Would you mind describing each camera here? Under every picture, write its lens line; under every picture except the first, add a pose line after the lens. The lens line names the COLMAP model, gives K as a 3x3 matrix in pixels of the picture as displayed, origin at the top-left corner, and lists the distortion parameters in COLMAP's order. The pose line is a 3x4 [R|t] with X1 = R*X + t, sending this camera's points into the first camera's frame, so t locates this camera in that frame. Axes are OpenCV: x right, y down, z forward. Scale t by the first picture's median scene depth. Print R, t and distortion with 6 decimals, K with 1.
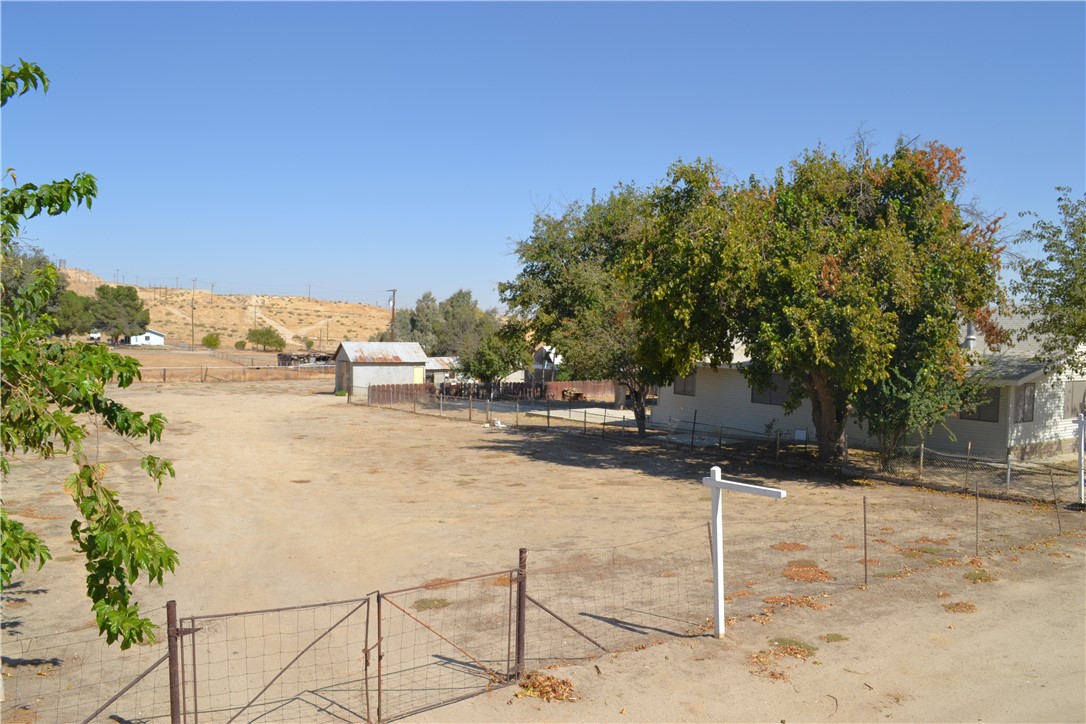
lens RADIAL K [[871.3, 0, 539.8], [0, 871.3, 372.1], [0, 0, 1]] dist [-0.084548, 0.012858]
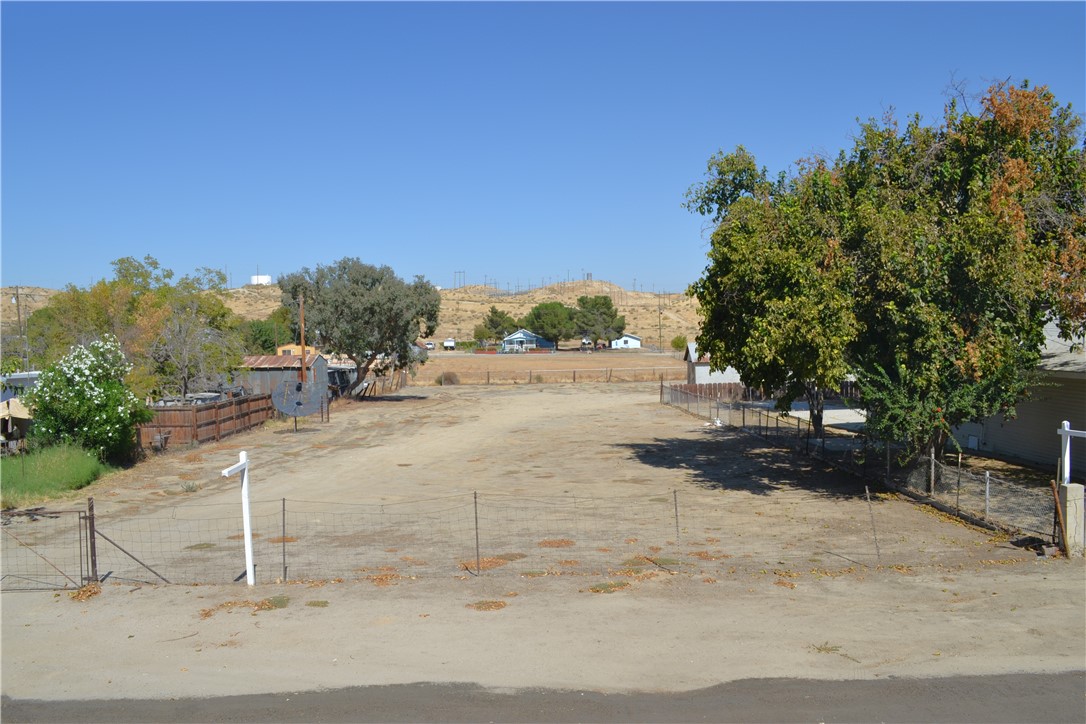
lens RADIAL K [[871.3, 0, 539.8], [0, 871.3, 372.1], [0, 0, 1]] dist [-0.084548, 0.012858]
pose [[0.833560, -0.010395, -0.552331, 0.482338], [0.010898, 0.999938, -0.002373, 0.001095], [0.552321, -0.004041, 0.833622, 0.075753]]
